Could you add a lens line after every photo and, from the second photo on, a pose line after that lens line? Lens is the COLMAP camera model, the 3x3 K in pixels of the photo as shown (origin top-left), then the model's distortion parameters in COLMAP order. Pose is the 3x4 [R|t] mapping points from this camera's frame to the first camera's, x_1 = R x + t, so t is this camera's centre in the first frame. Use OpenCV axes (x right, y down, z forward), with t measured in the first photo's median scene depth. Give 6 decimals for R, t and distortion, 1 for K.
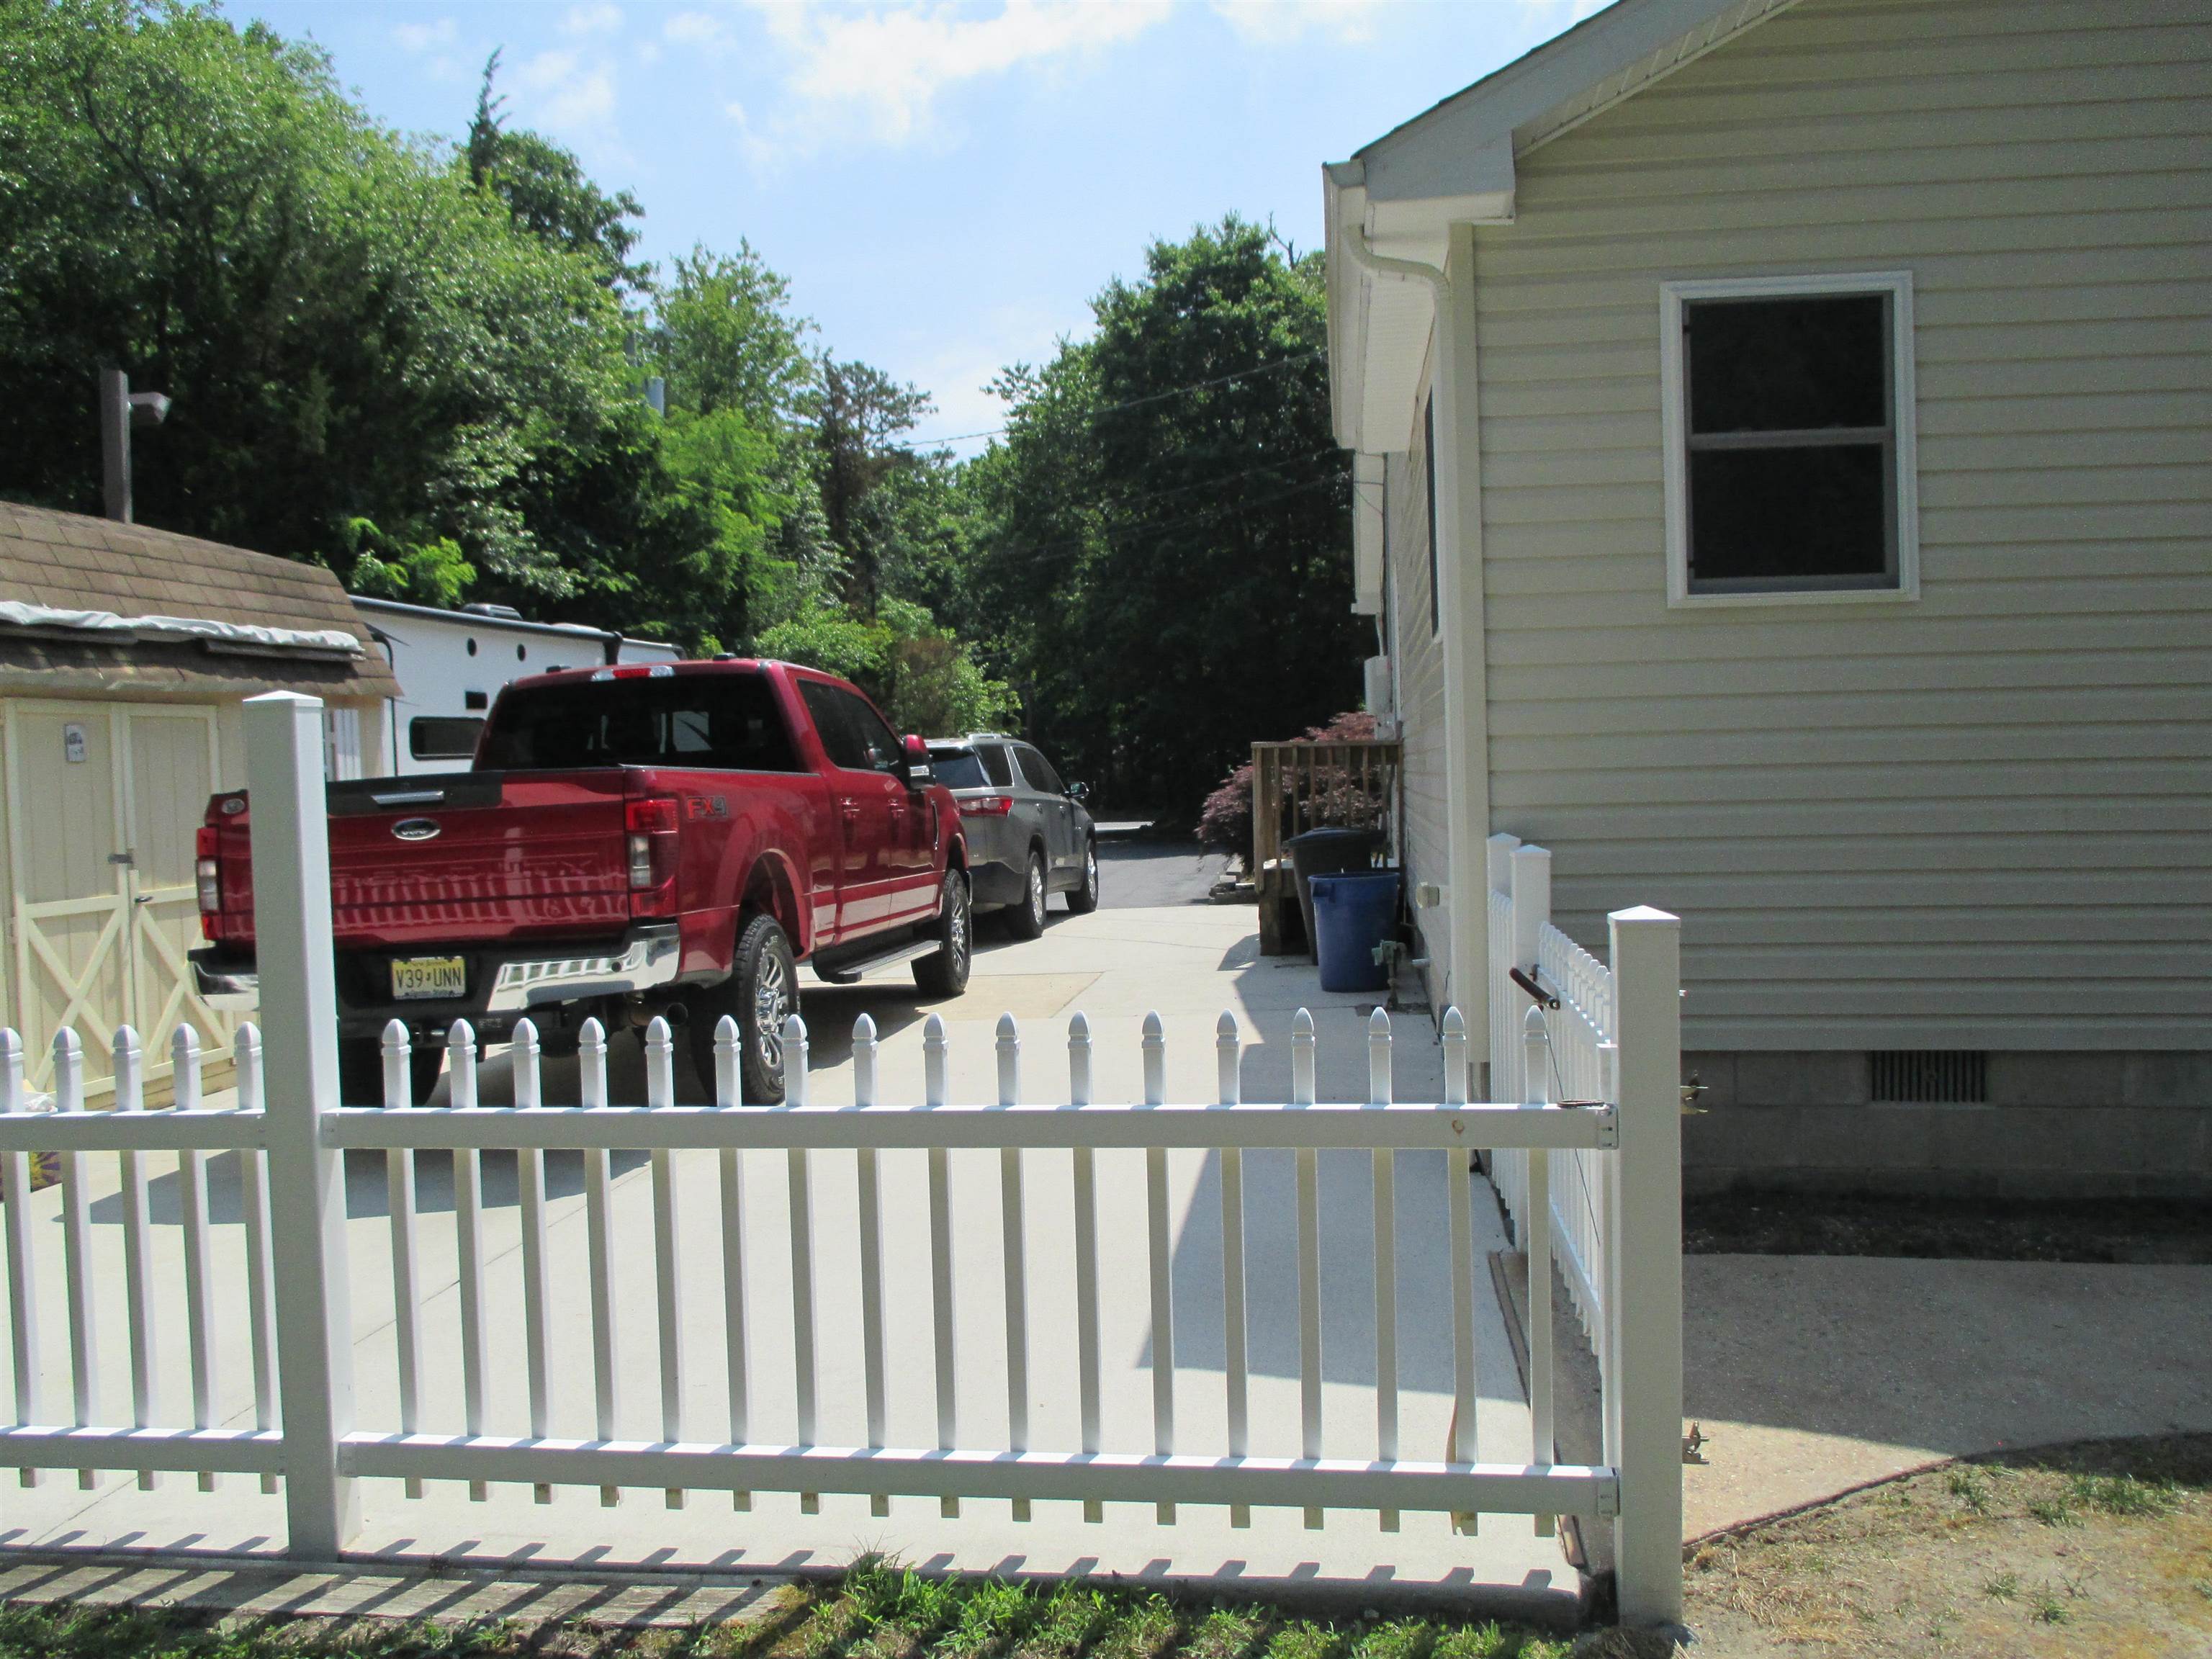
lens RADIAL K [[1805.8, 0, 1117.1], [0, 1805.8, 827.6], [0, 0, 1]] dist [-0.039904, 0.009098]
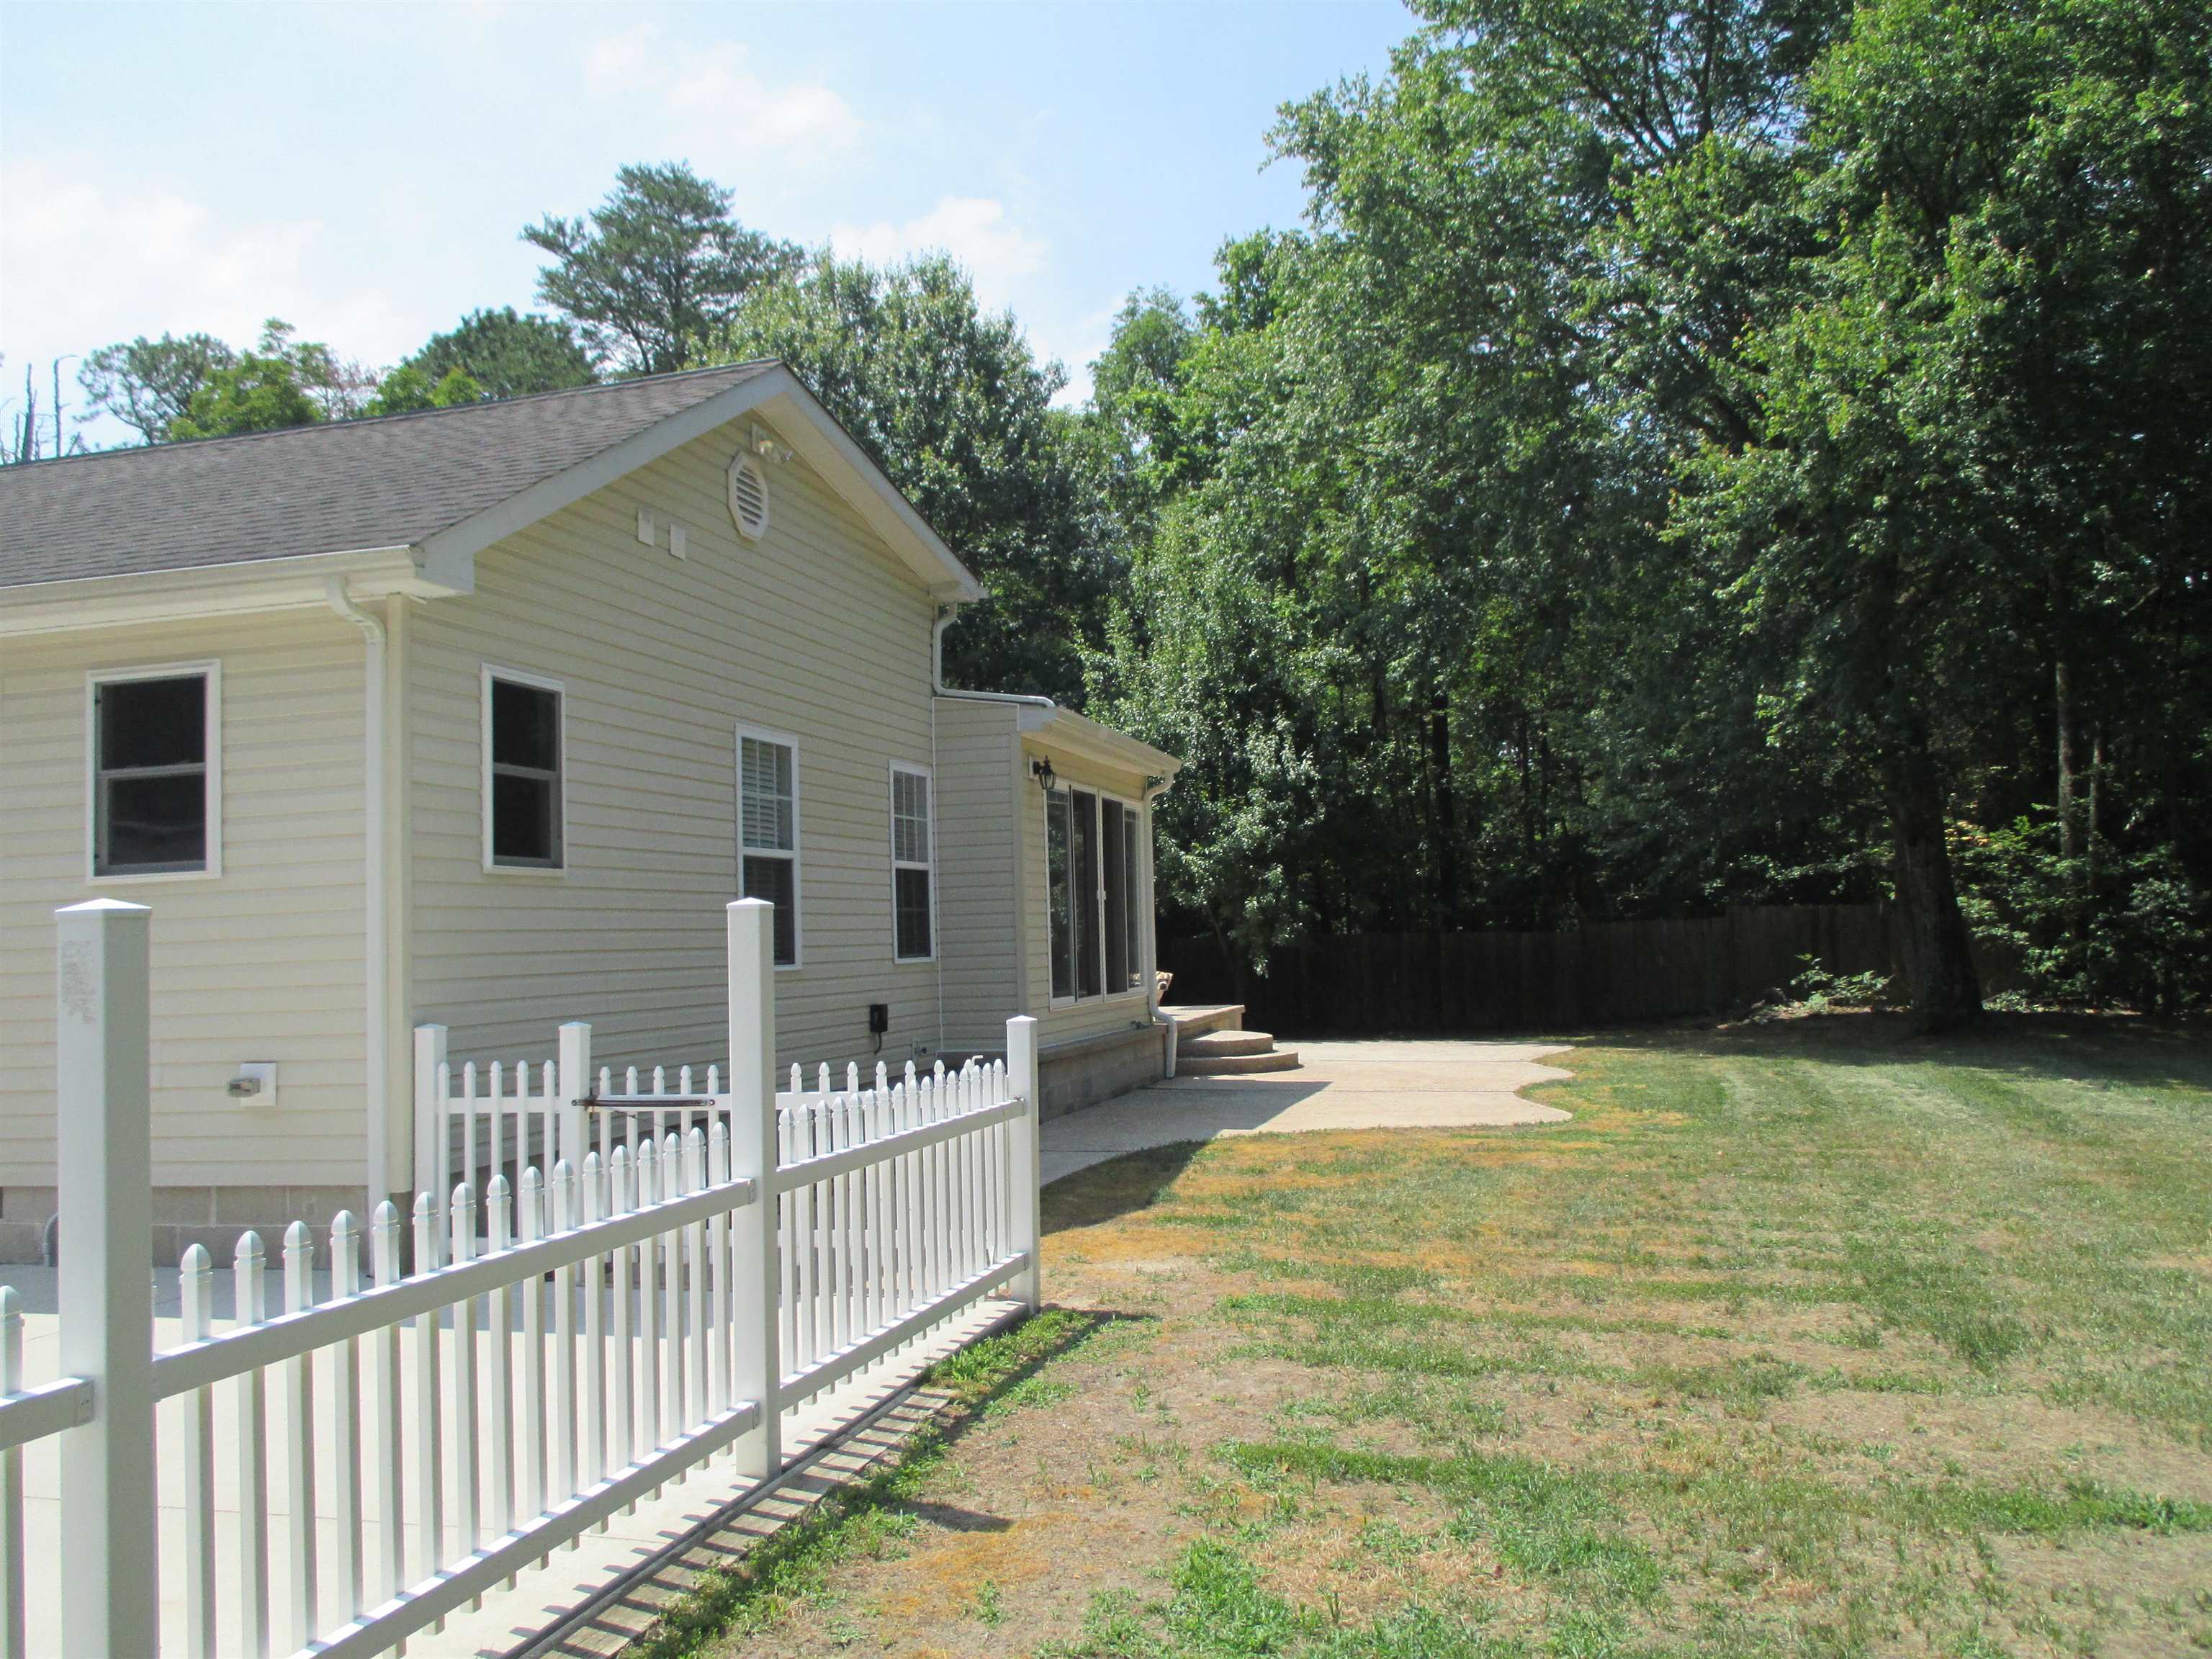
lens RADIAL K [[1805.8, 0, 1102.9], [0, 1805.8, 842.7], [0, 0, 1]] dist [-0.039904, 0.009098]
pose [[0.126799, 0.082680, 0.988477, -0.770707], [0.033754, 0.995583, -0.087604, 0.003357], [-0.991354, 0.044473, 0.123448, 0.192047]]
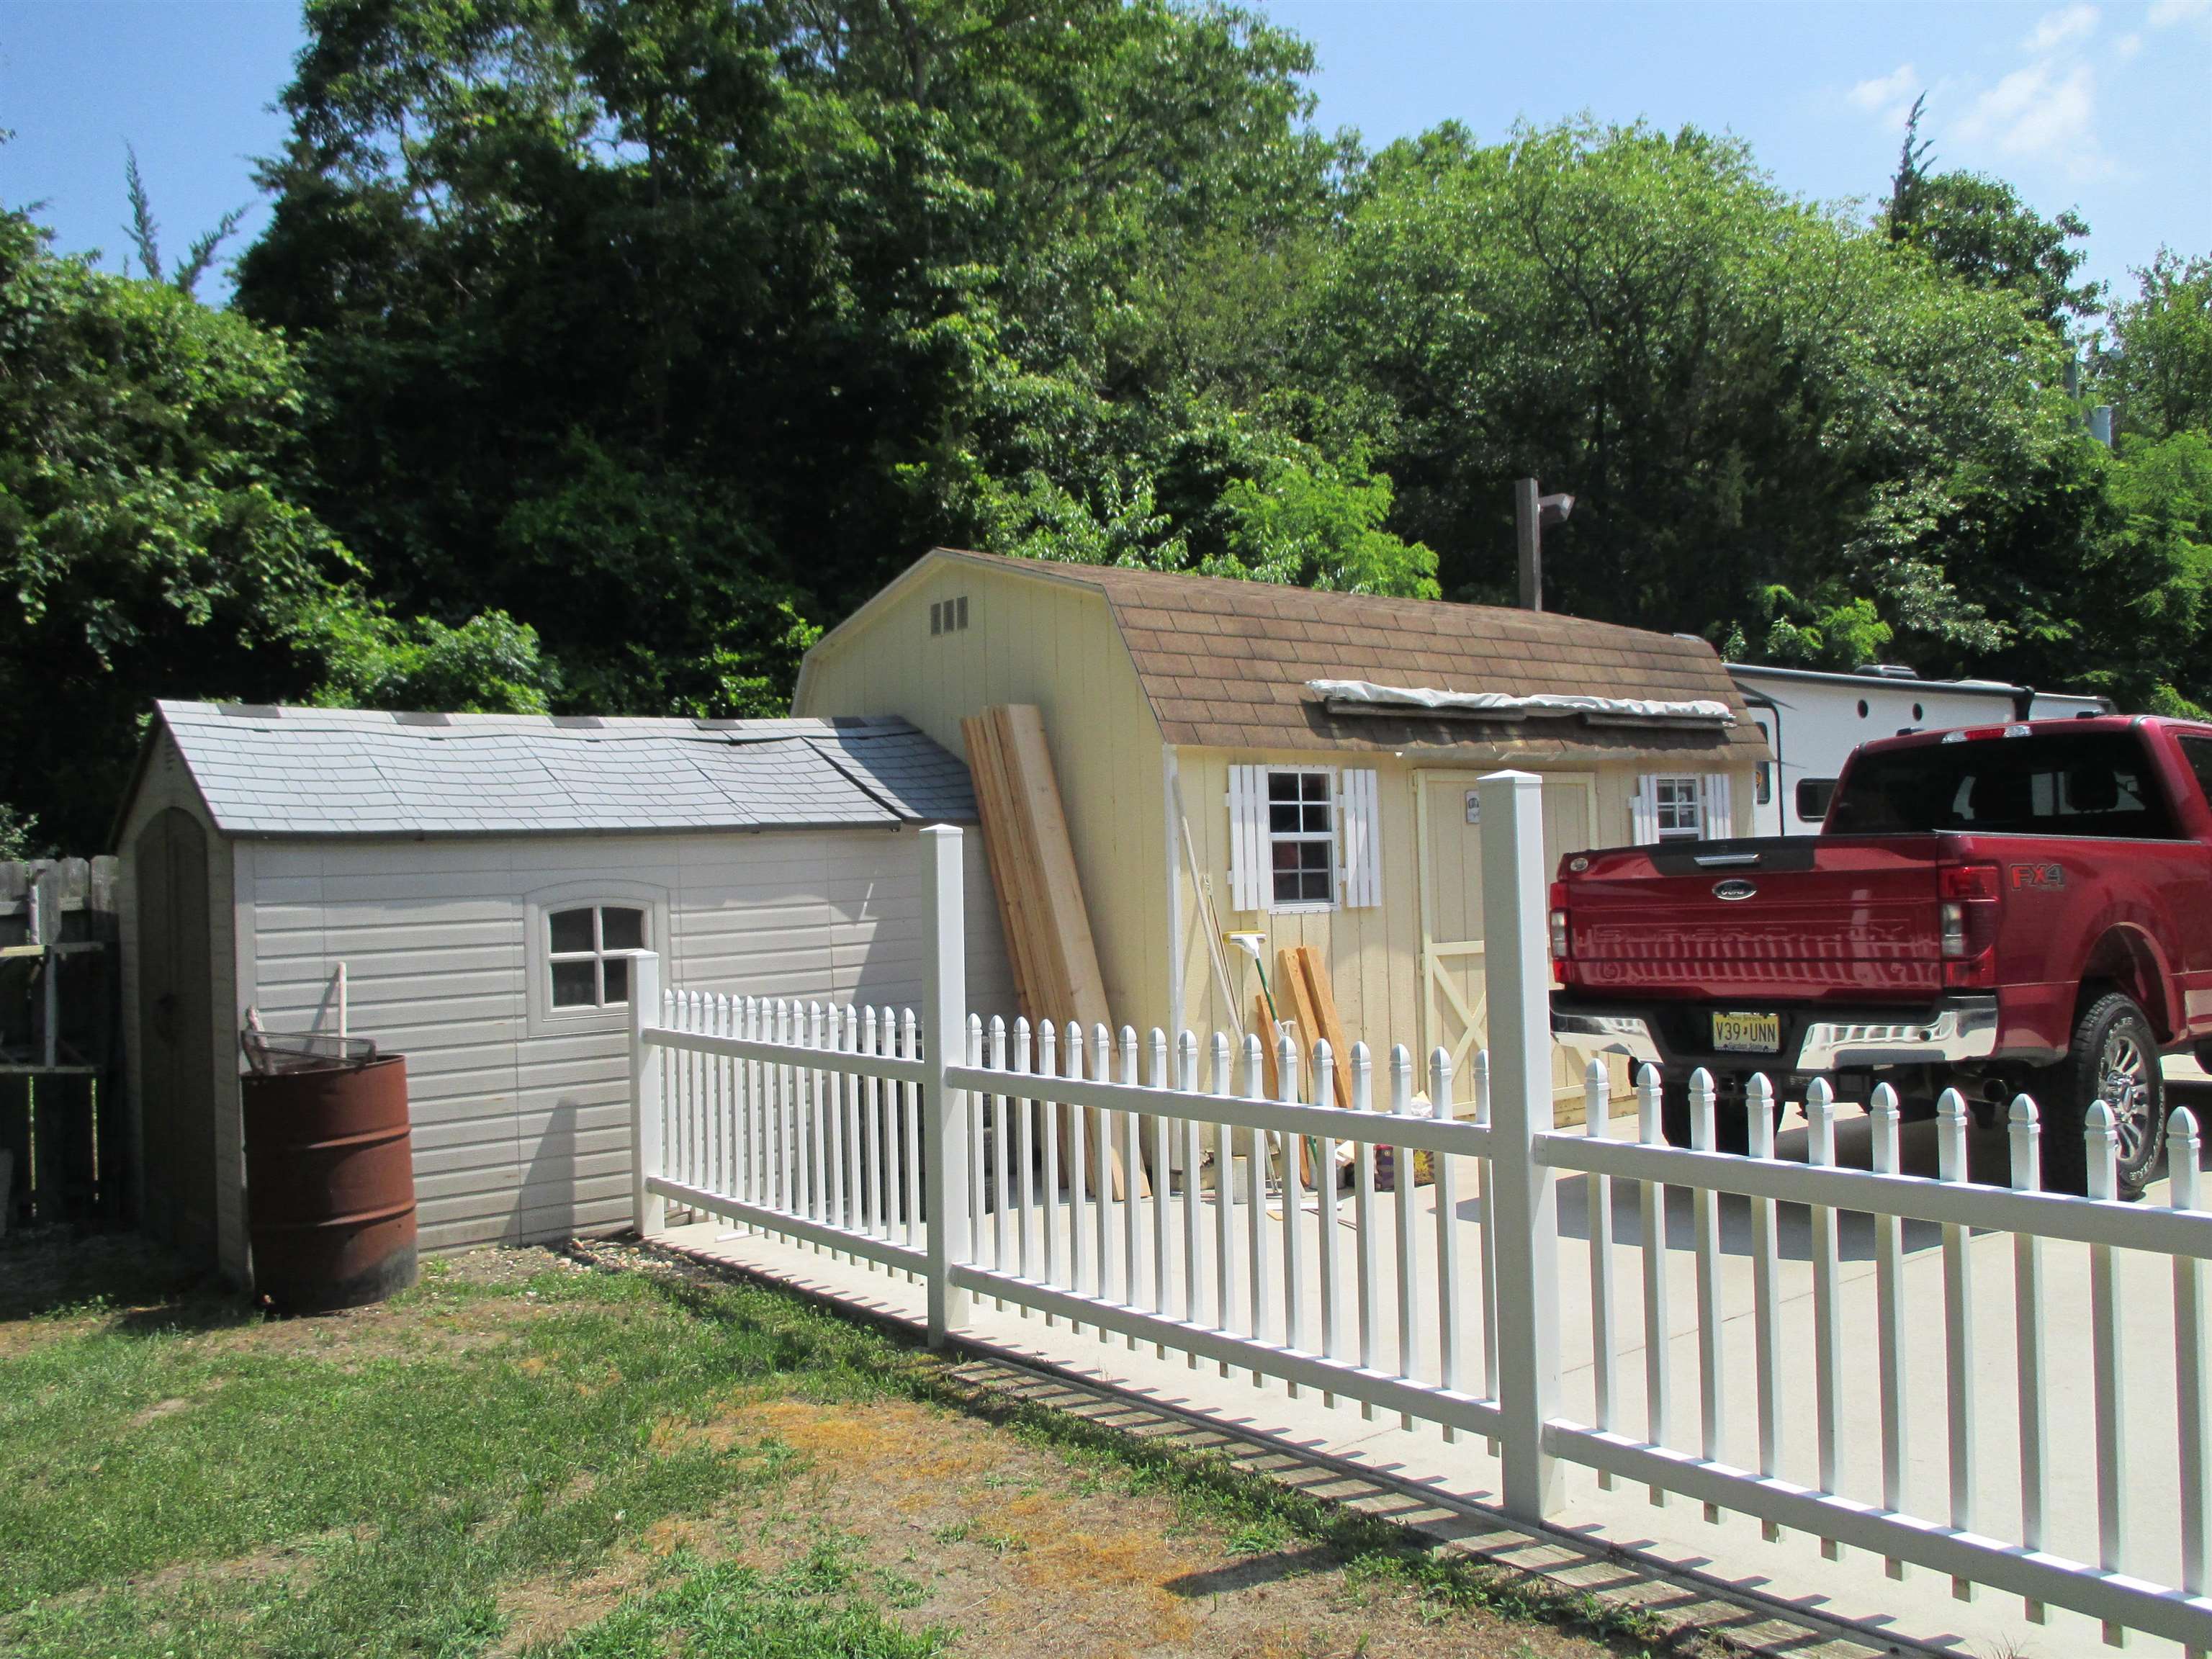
lens RADIAL K [[1805.8, 0, 1141.0], [0, 1805.8, 882.4], [0, 0, 1]] dist [-0.039904, 0.009098]
pose [[0.732947, 0.026412, -0.679773, 0.056871], [-0.028089, 0.999569, 0.008552, -0.002243], [0.679705, 0.012826, 0.733373, -0.009904]]
